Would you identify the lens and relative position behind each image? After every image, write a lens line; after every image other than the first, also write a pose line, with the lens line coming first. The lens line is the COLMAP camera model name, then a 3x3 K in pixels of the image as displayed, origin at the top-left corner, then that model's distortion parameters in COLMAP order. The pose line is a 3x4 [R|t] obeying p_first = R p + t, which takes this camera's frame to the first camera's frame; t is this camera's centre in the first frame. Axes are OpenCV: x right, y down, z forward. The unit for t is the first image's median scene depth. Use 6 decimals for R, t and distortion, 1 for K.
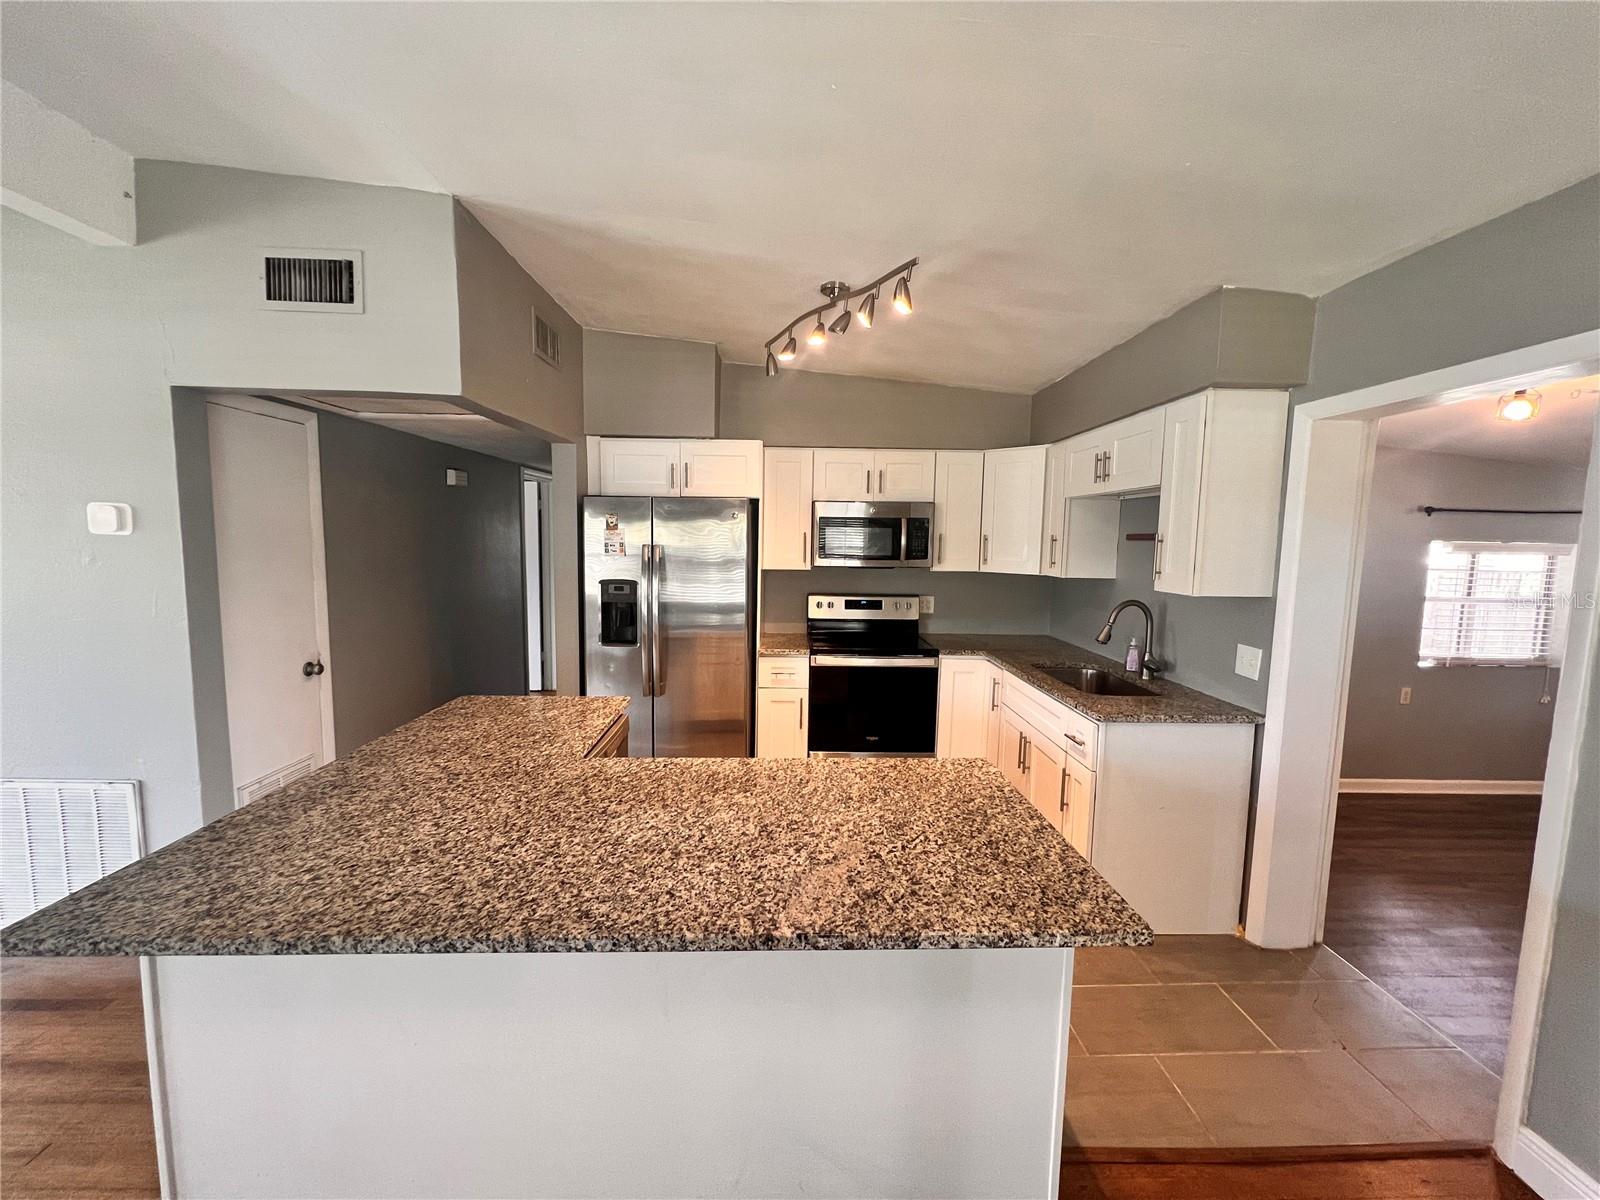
lens RADIAL K [[645.6, 0, 795.7], [0, 645.6, 601.4], [0, 0, 1]] dist [-0.001602, 0.000637]
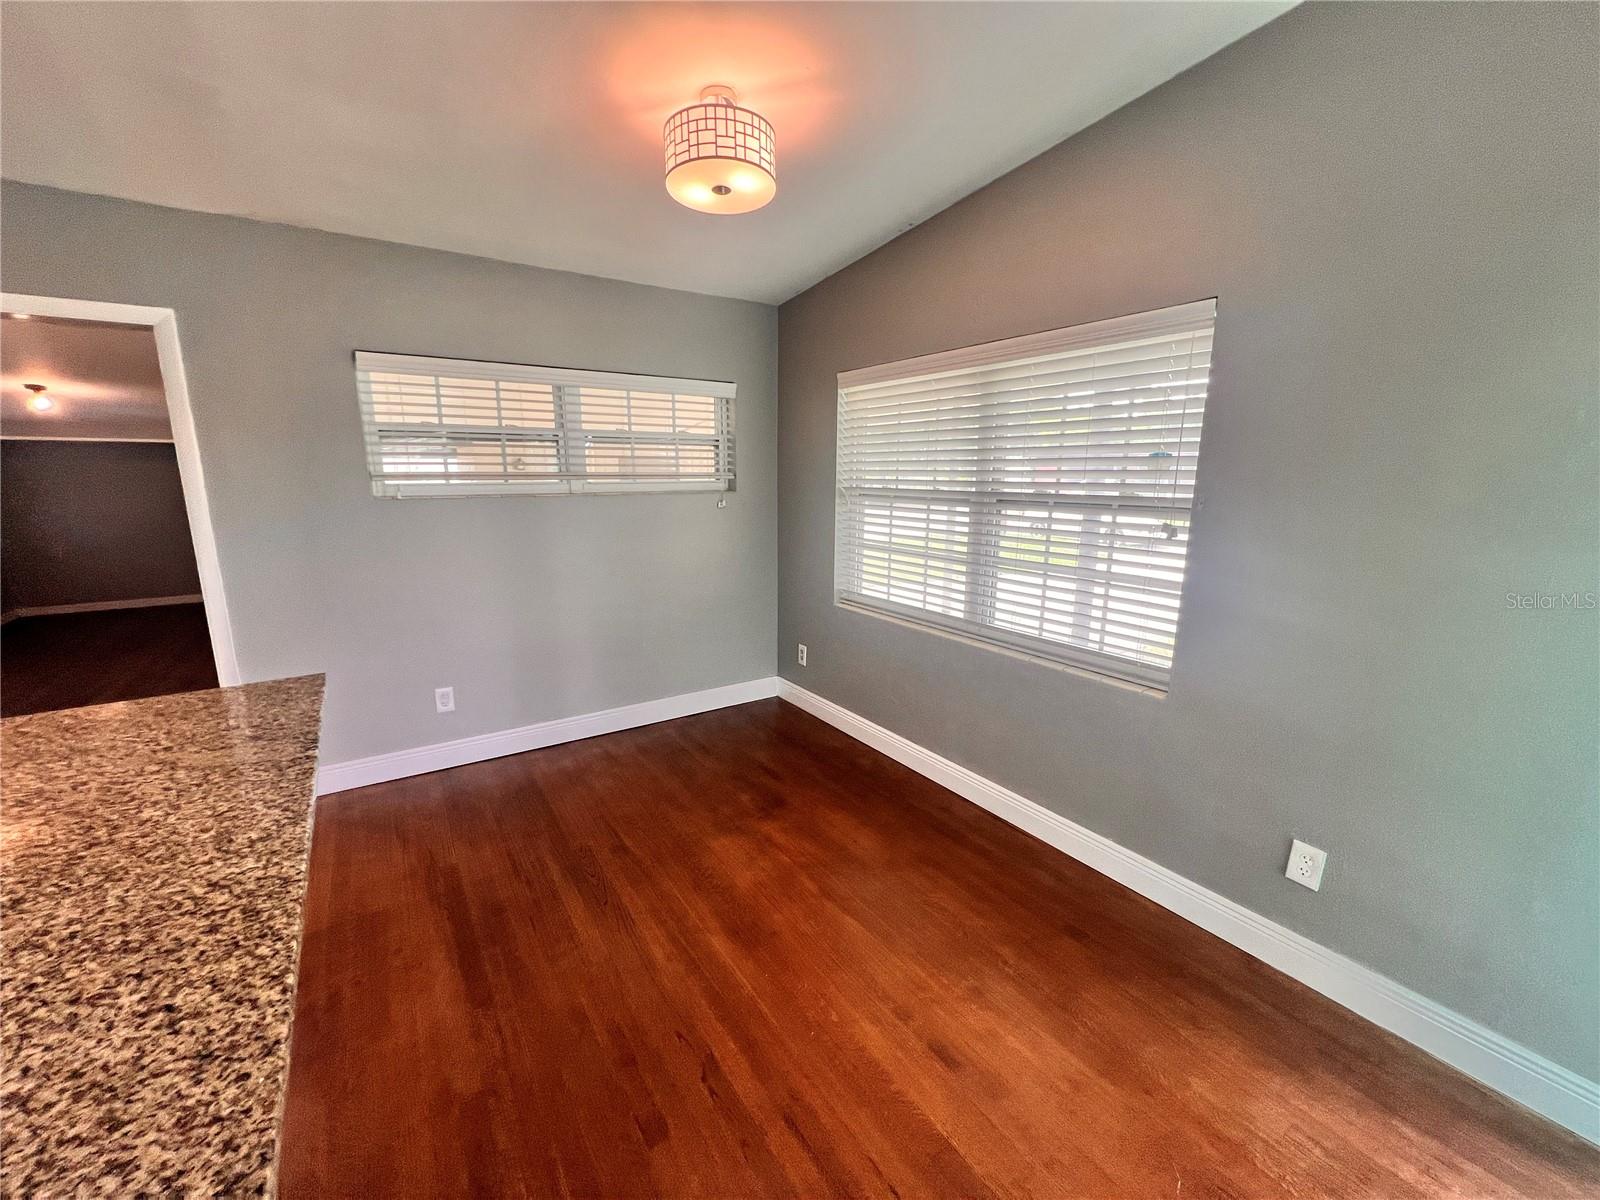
lens RADIAL K [[638.7, 0, 800.0], [0, 638.7, 600.0], [0, 0, 1]] dist [-0.000845, 0.000044]
pose [[-0.537867, -0.189516, 0.821452, -0.793789], [0.072464, 0.960404, 0.269022, -0.017522], [-0.839910, 0.204223, -0.502837, 0.414844]]
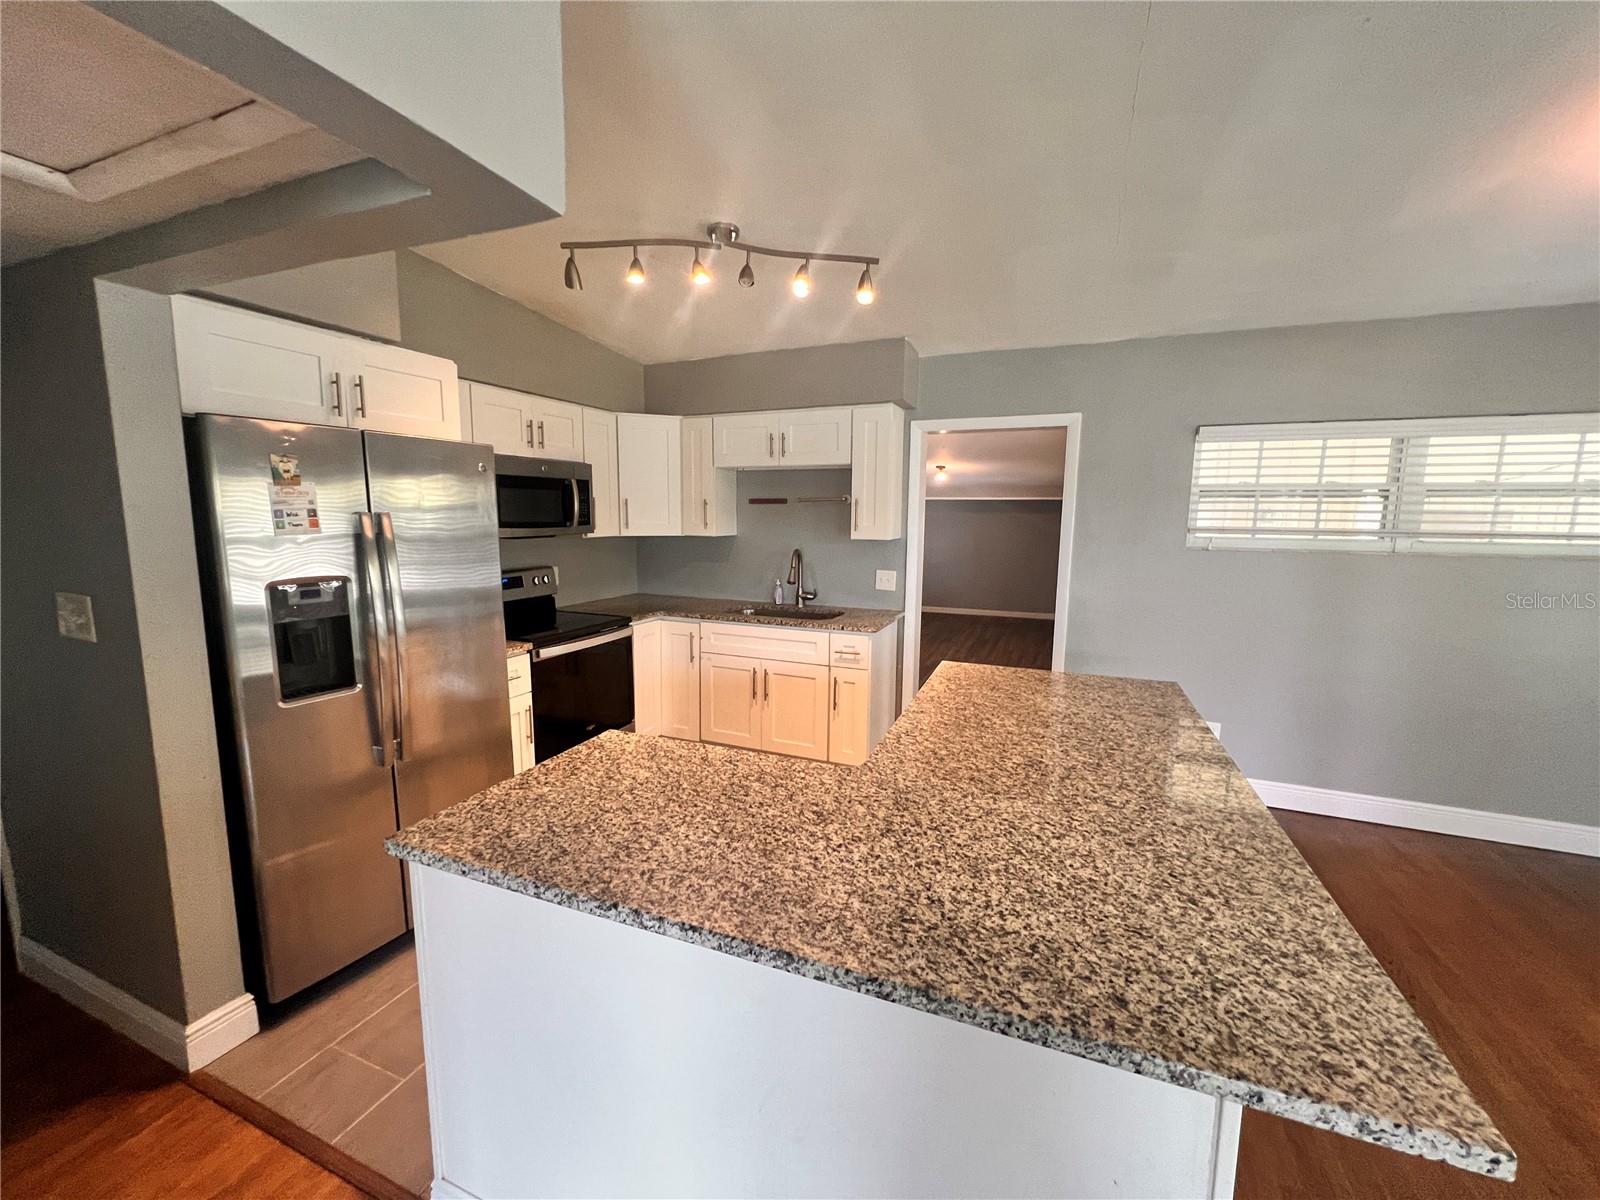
lens RADIAL K [[645.6, 0, 795.7], [0, 645.6, 601.4], [0, 0, 1]] dist [-0.001602, 0.000637]
pose [[0.402131, -0.138451, 0.905054, -1.032823], [0.090424, 0.989674, 0.111219, -0.063874], [-0.911106, 0.037114, 0.410498, 0.692307]]
